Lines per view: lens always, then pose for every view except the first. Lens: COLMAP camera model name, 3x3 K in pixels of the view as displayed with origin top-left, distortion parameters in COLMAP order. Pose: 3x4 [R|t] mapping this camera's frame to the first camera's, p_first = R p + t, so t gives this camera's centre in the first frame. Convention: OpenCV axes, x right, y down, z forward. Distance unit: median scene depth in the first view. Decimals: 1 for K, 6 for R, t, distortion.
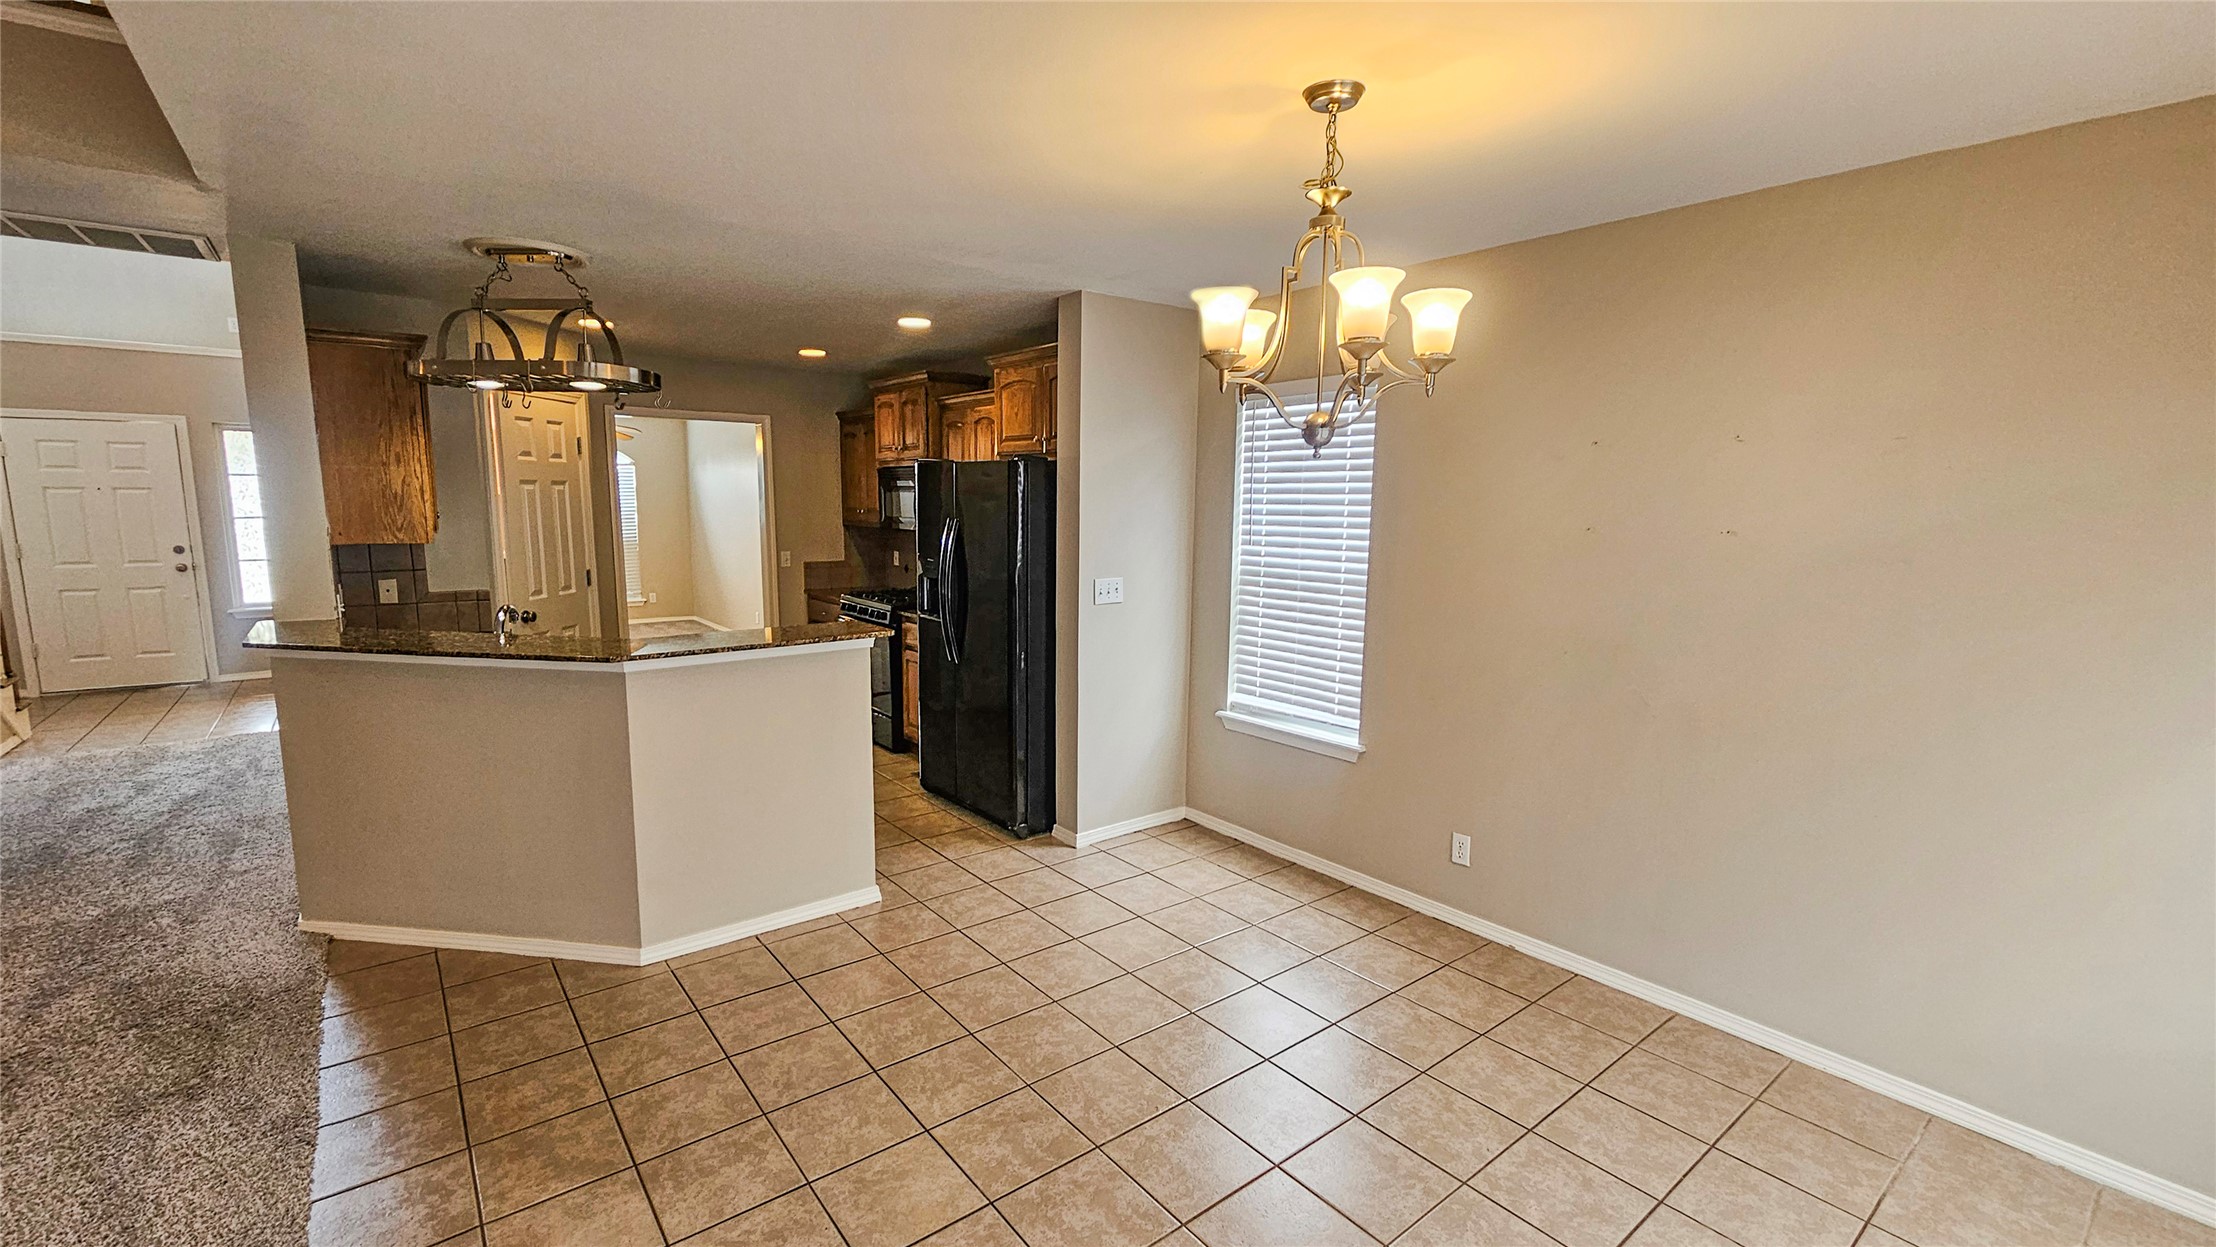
lens RADIAL K [[933.5, 0, 1102.4], [0, 933.5, 639.2], [0, 0, 1]] dist [0.000243, 0.000009]
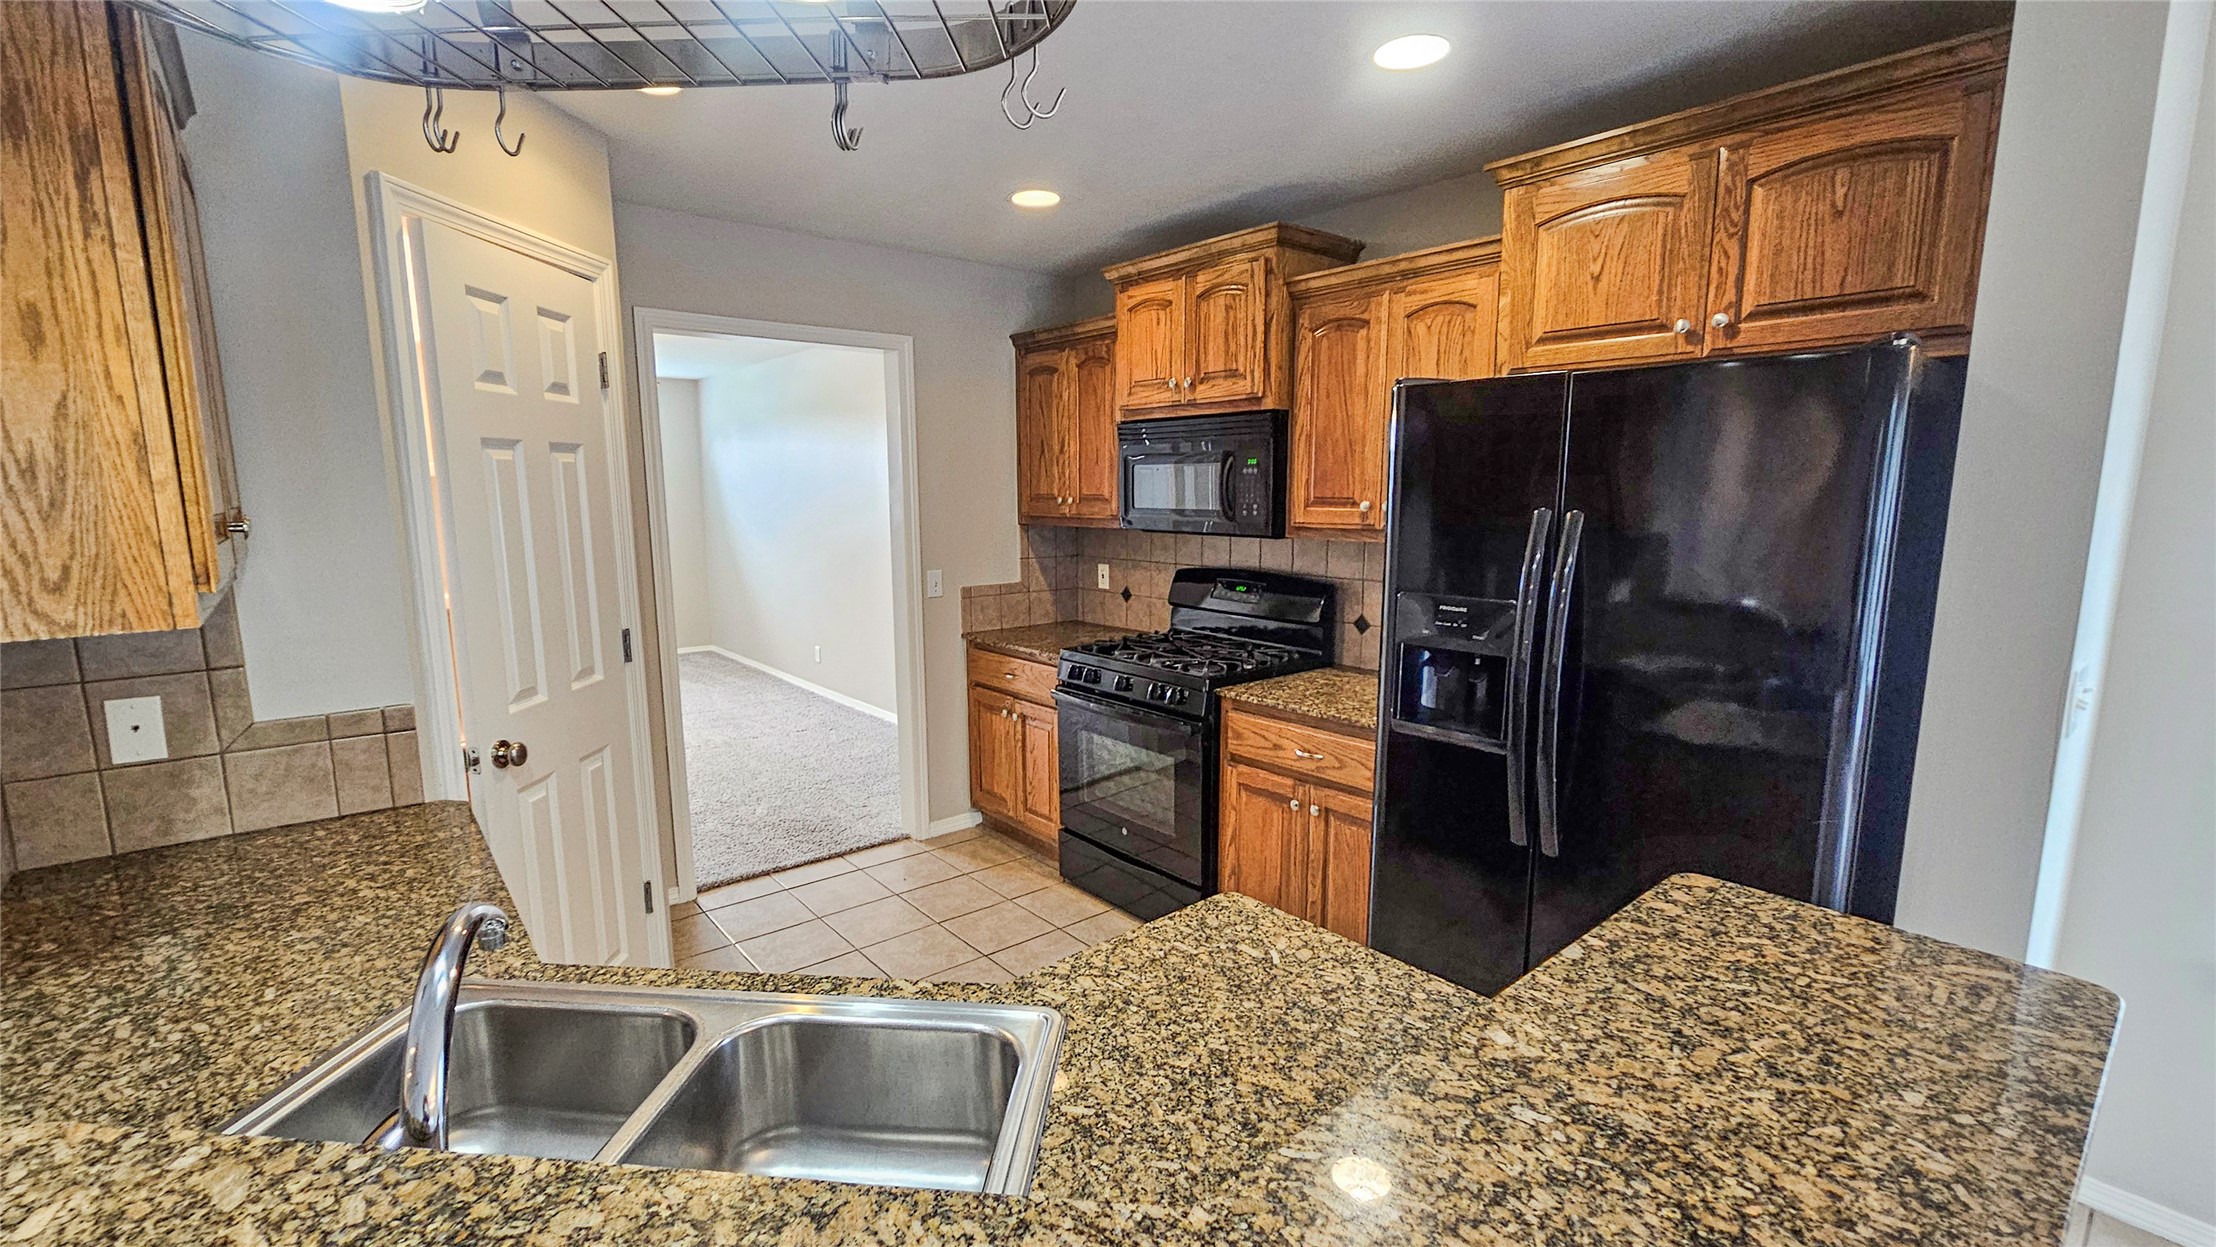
lens RADIAL K [[938.2, 0, 1090.9], [0, 938.2, 639.9], [0, 0, 1]] dist [0.000036, 0.000170]
pose [[0.999485, -0.019807, 0.025230, -0.333618], [0.019468, 0.999718, 0.013632, -0.073189], [-0.025493, -0.013134, 0.999589, 0.525200]]
